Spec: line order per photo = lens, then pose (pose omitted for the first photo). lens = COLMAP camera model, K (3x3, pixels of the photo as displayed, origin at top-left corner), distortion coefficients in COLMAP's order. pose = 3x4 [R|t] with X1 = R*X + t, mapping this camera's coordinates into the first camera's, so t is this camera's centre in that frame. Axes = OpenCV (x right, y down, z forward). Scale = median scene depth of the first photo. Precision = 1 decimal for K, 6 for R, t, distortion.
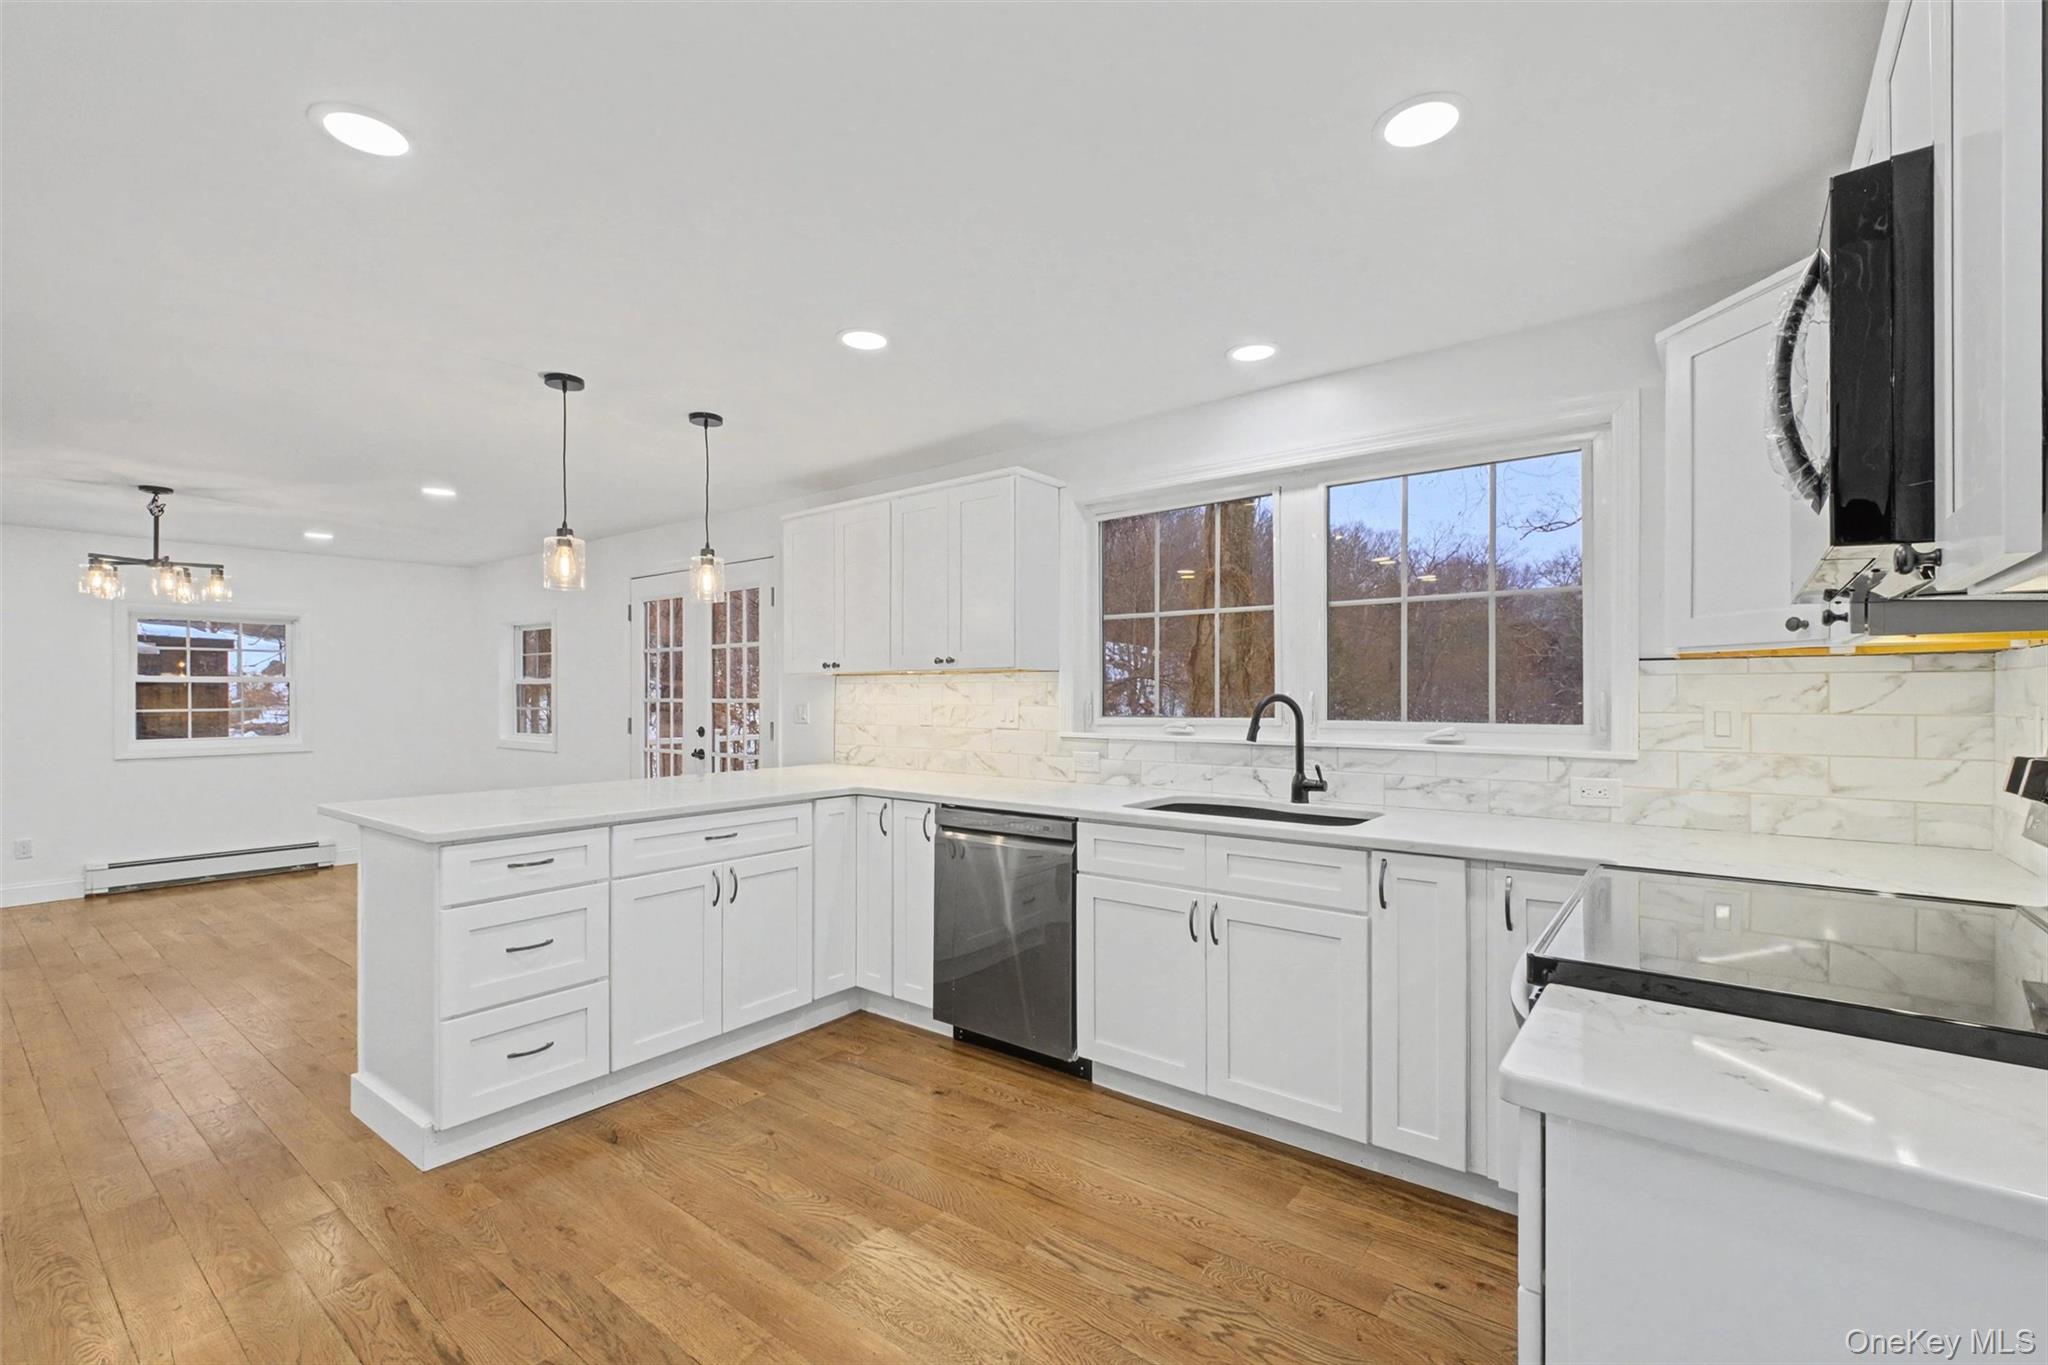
lens RADIAL K [[873.8, 0, 1033.7], [0, 873.8, 693.7], [0, 0, 1]] dist [-0.001259, -0.000110]
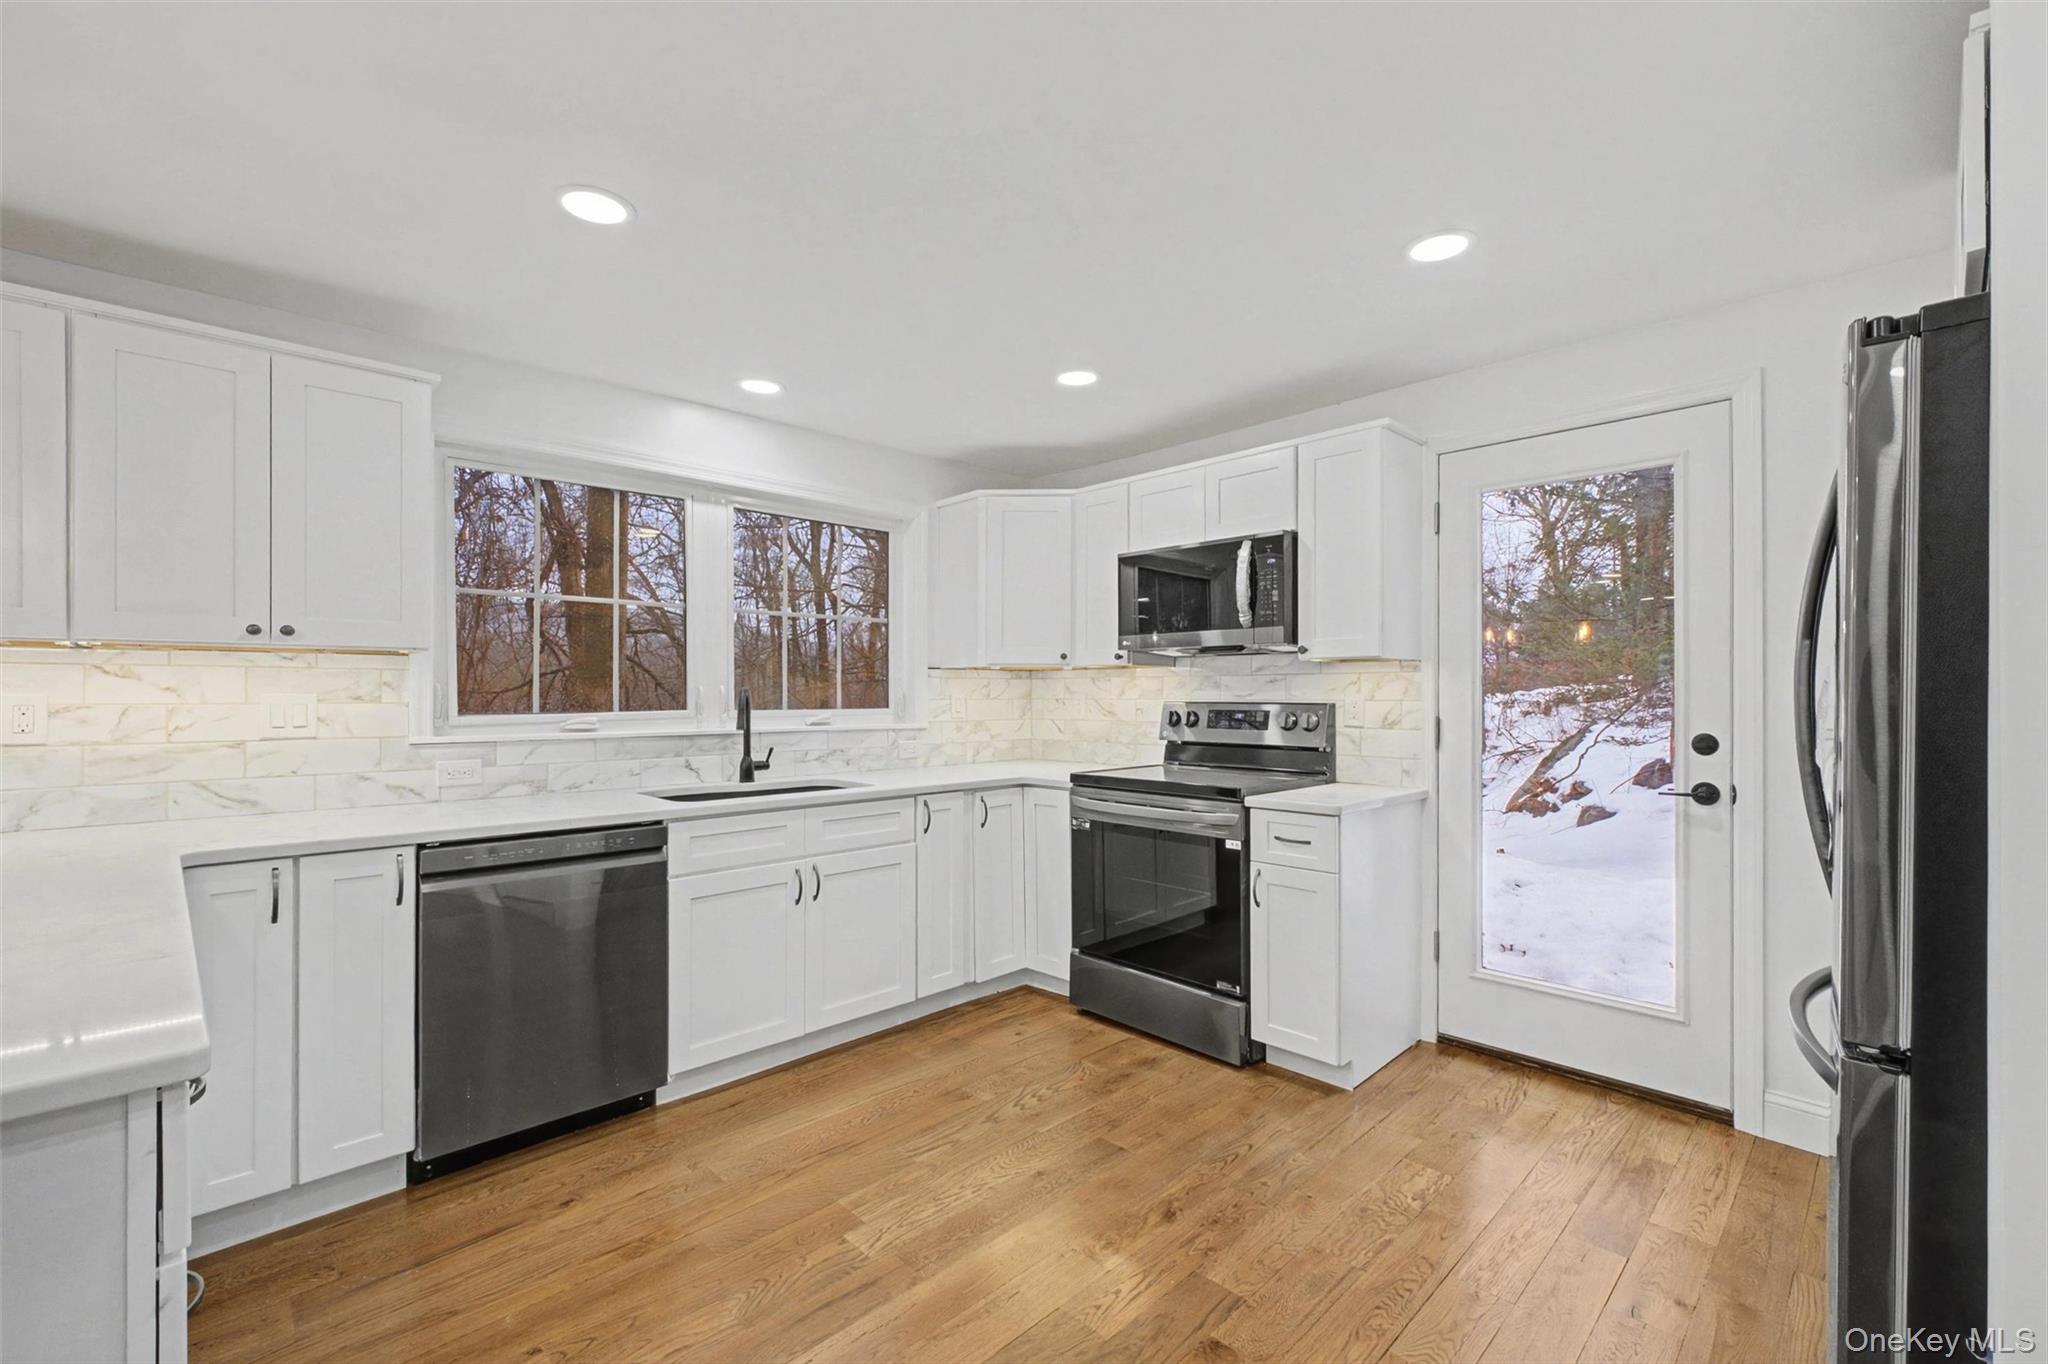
lens RADIAL K [[873.8, 0, 1033.7], [0, 873.8, 693.2], [0, 0, 1]] dist [-0.001259, -0.000110]
pose [[0.137765, -0.000074, 0.990465, -0.696187], [-0.000849, 1.000000, 0.000193, 0.006491], [-0.990465, -0.000868, 0.137765, 0.417578]]
